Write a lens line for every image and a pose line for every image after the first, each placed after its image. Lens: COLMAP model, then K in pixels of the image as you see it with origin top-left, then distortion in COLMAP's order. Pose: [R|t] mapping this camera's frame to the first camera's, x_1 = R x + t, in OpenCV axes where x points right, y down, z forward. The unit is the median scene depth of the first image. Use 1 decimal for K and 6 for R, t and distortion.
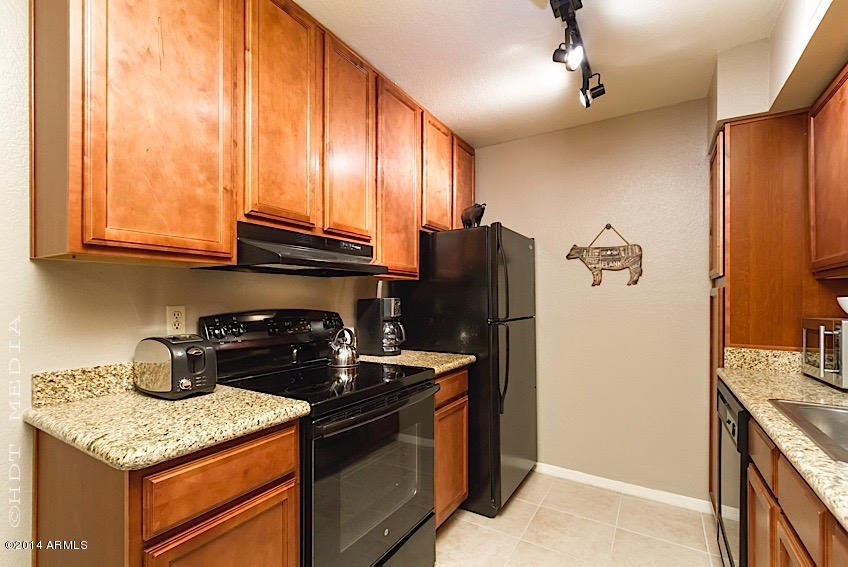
lens RADIAL K [[394.2, 0, 408.5], [0, 394.2, 297.3], [0, 0, 1]] dist [0.002709, -0.000465]
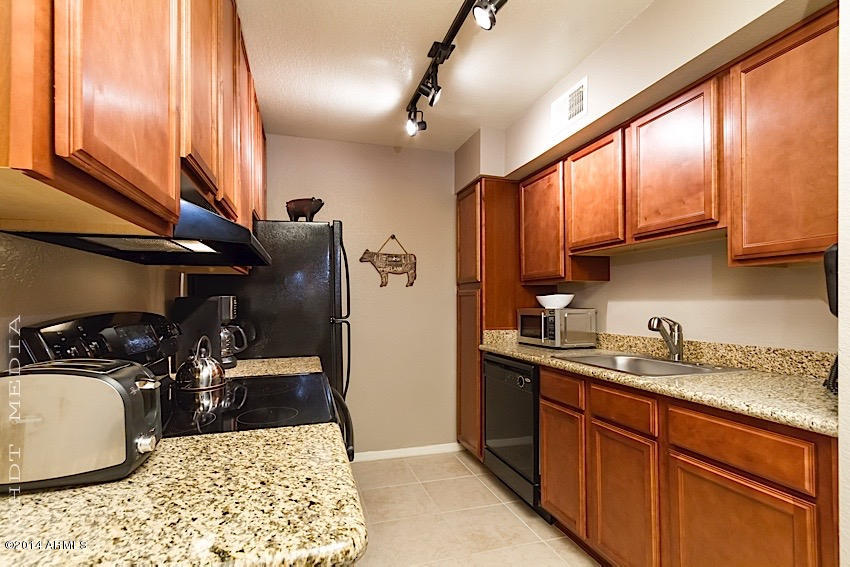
lens RADIAL K [[395.2, 0, 422.8], [0, 395.2, 299.1], [0, 0, 1]] dist [0.002709, -0.000465]
pose [[0.656211, -0.001535, 0.754576, -0.388228], [0.001315, 0.999999, 0.000891, 0.008180], [-0.754576, 0.000407, 0.656212, 0.179718]]
